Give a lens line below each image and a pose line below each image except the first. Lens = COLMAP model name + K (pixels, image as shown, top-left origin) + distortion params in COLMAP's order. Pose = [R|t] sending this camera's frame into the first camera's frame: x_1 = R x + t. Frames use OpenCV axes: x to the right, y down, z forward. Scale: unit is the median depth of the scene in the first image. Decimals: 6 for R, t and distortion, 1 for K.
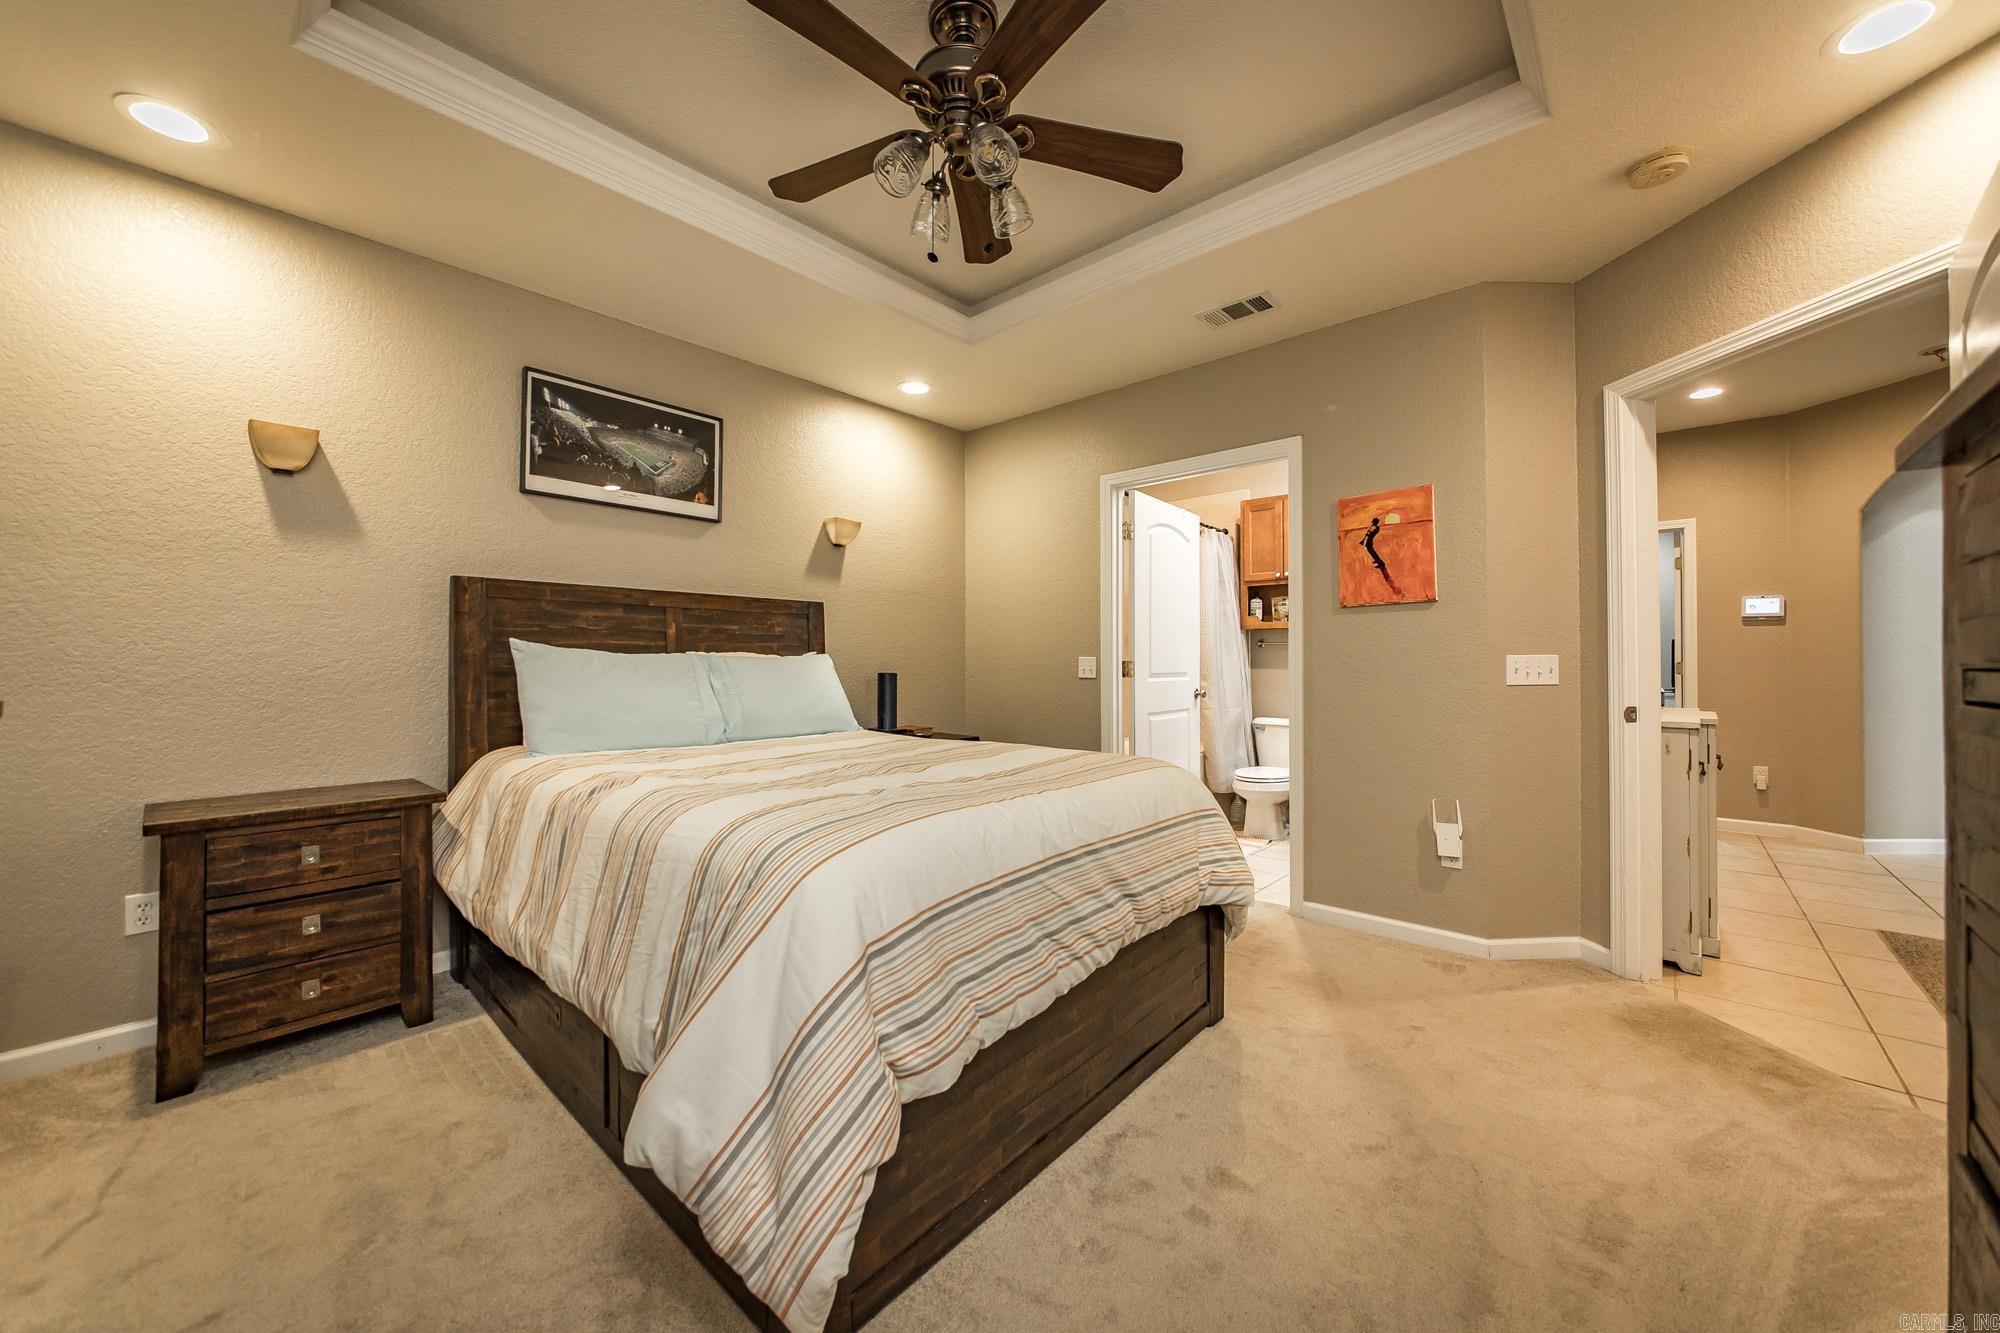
lens RADIAL K [[724.4, 0, 996.1], [0, 724.4, 657.6], [0, 0, 1]] dist [-0.002855, 0.001057]
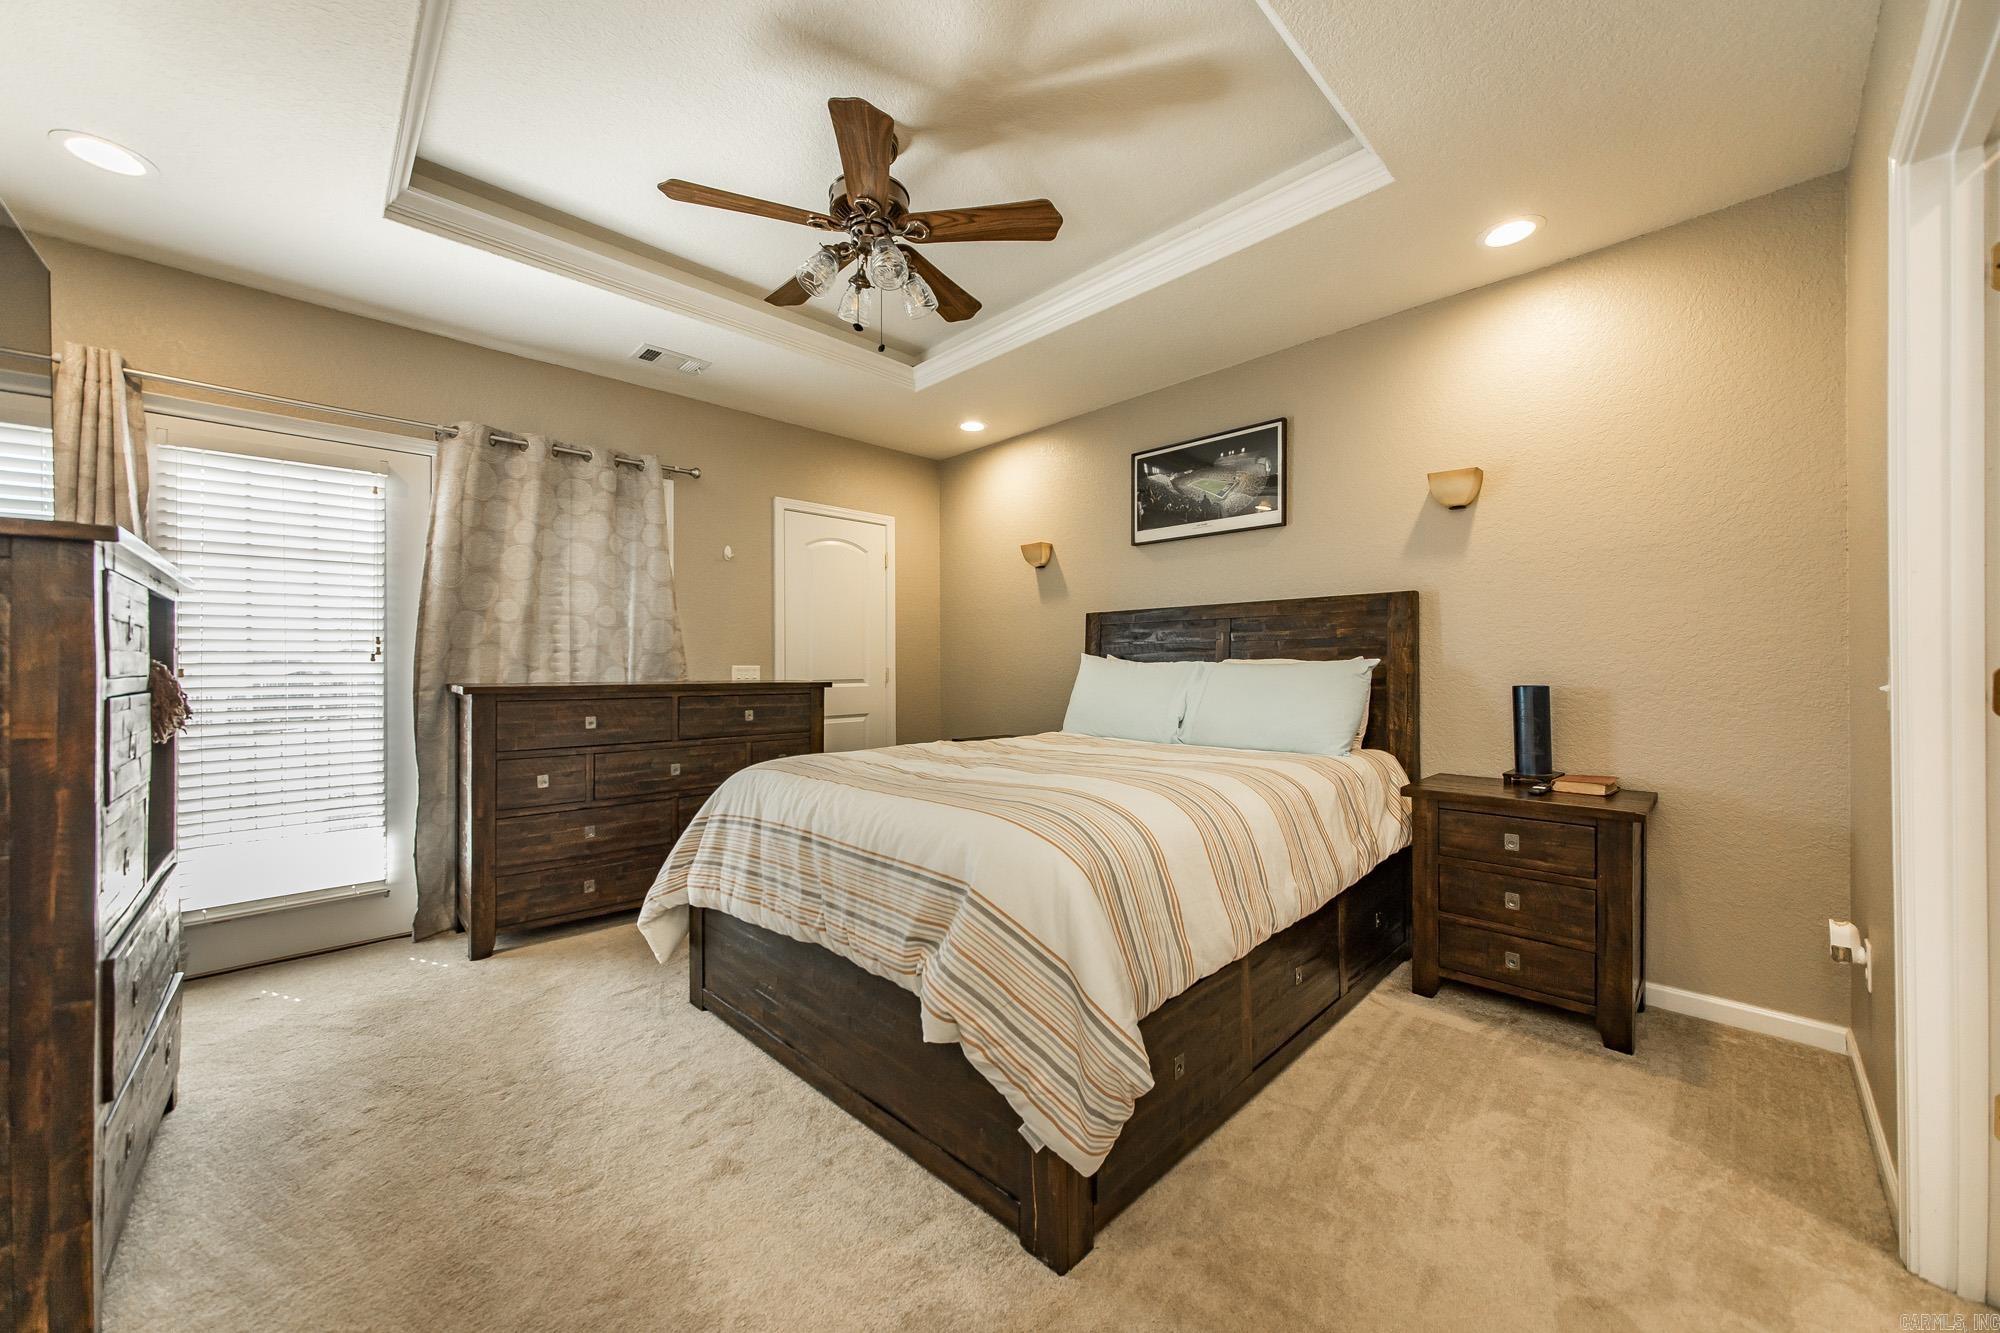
lens RADIAL K [[724.4, 0, 992.1], [0, 724.4, 668.9], [0, 0, 1]] dist [-0.002855, 0.001057]
pose [[-0.049521, 0.000730, -0.998773, 0.702397], [0.008977, 0.999960, 0.000286, 0.002444], [0.998733, -0.008952, -0.049525, 0.759640]]
